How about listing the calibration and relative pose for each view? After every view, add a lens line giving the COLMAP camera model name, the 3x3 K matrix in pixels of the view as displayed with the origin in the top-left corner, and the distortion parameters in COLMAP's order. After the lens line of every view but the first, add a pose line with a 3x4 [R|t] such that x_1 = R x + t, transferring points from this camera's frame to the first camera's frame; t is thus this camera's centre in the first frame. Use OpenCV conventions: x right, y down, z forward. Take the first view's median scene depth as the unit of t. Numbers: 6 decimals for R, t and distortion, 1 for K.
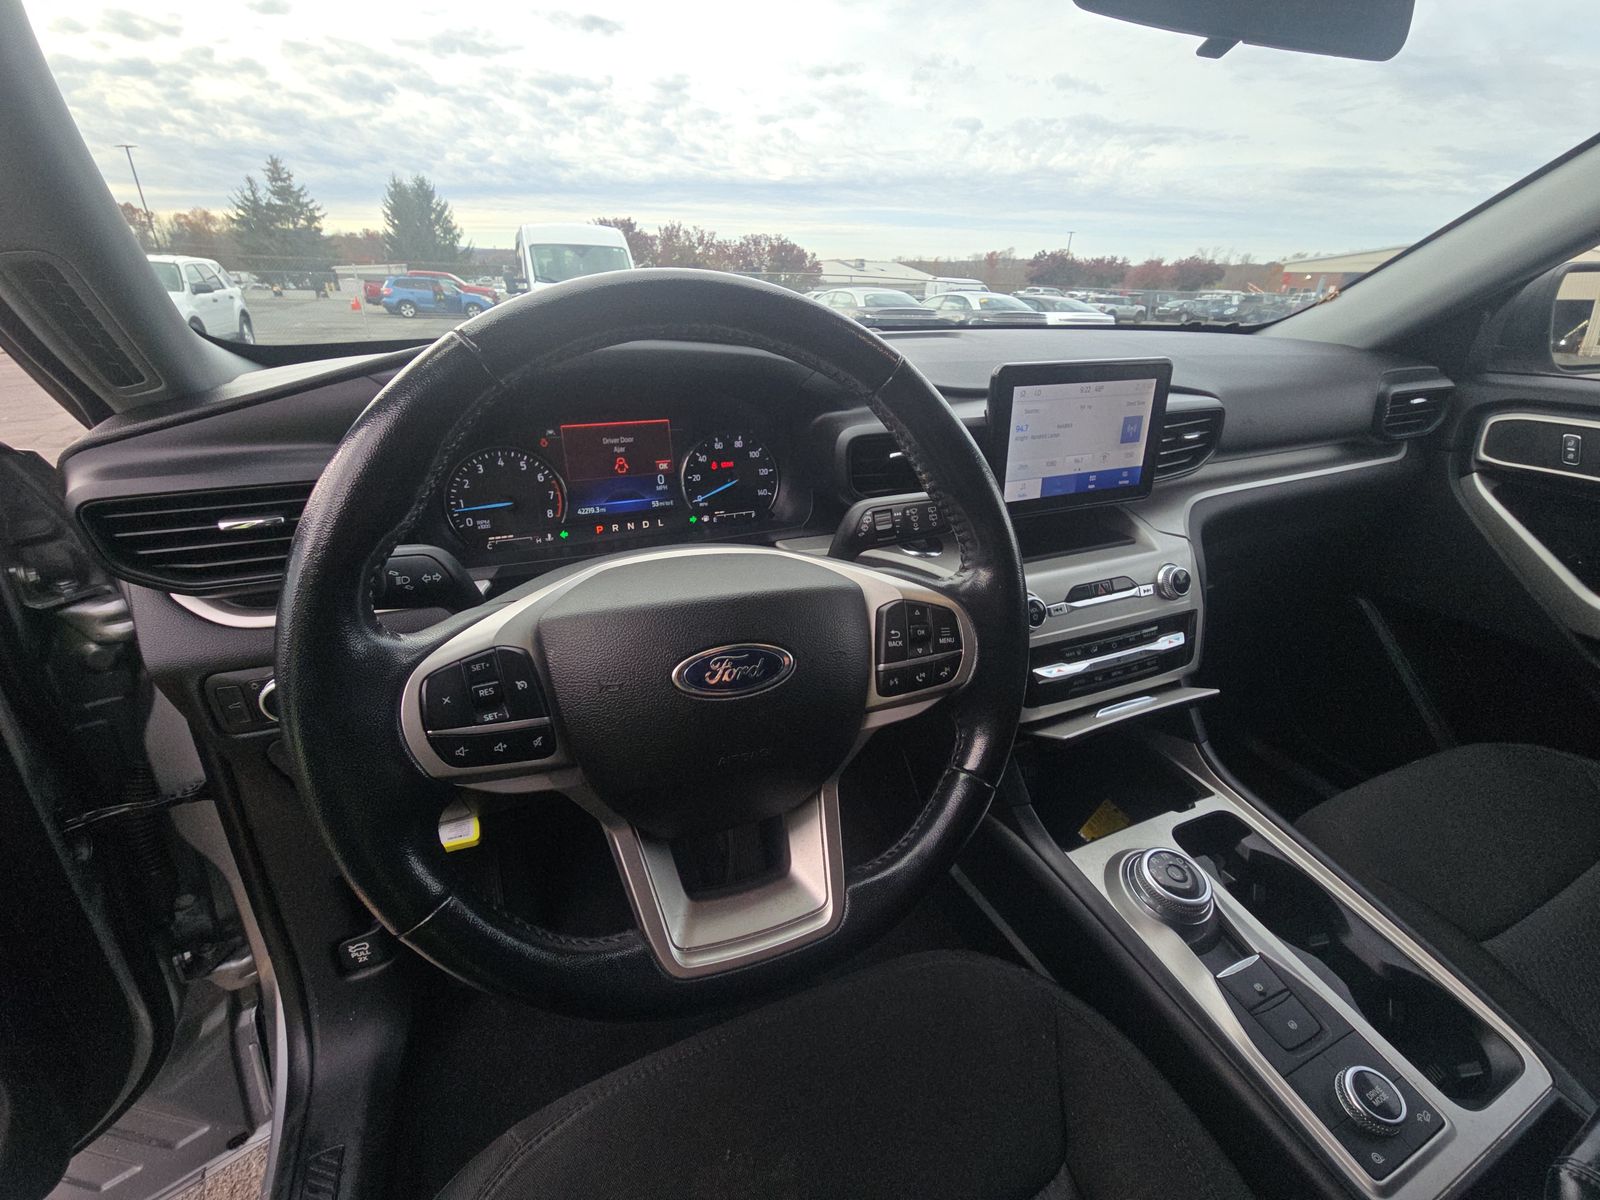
lens RADIAL K [[655.2, 0, 810.4], [0, 655.2, 603.9], [0, 0, 1]] dist [-0.012520, -0.007953]
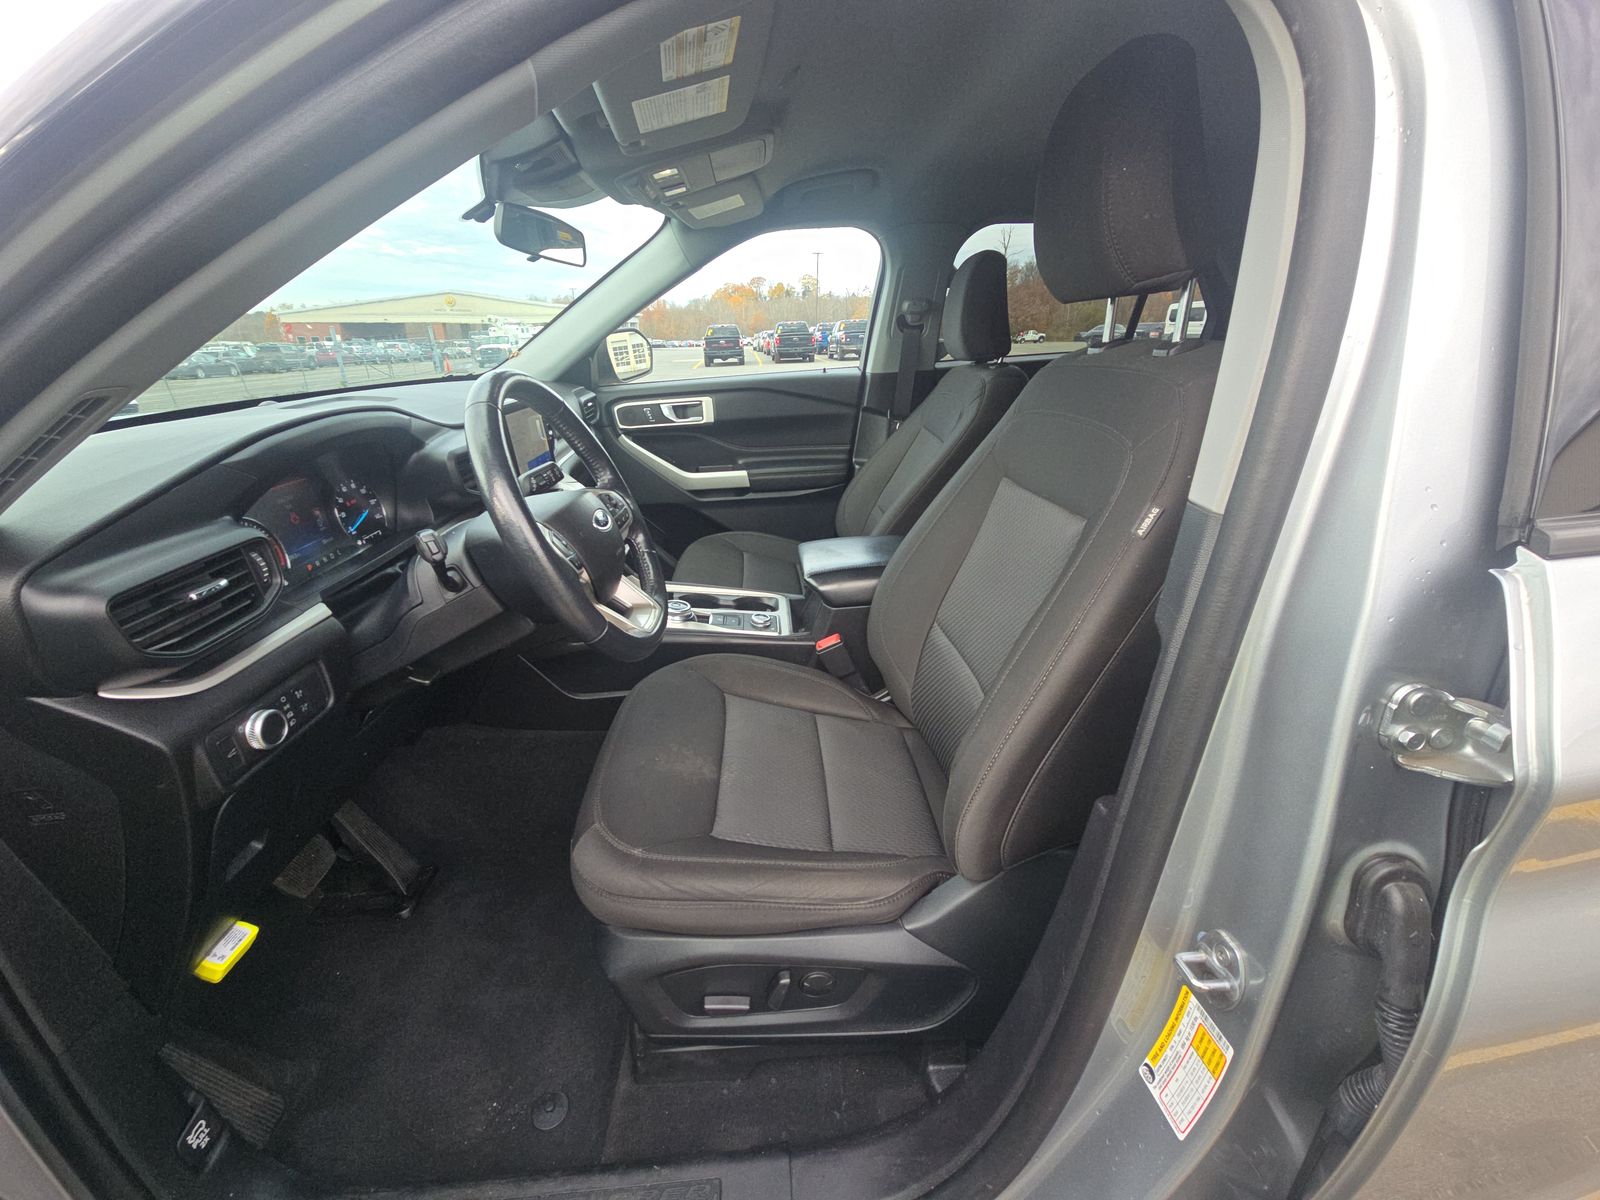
lens RADIAL K [[655.2, 0, 786.9], [0, 655.2, 594.9], [0, 0, 1]] dist [-0.012520, -0.007953]
pose [[0.334946, -0.358306, 0.871452, -1.695116], [0.419680, 0.884798, 0.202488, 0.100151], [-0.843611, 0.297908, 0.446733, -0.485373]]
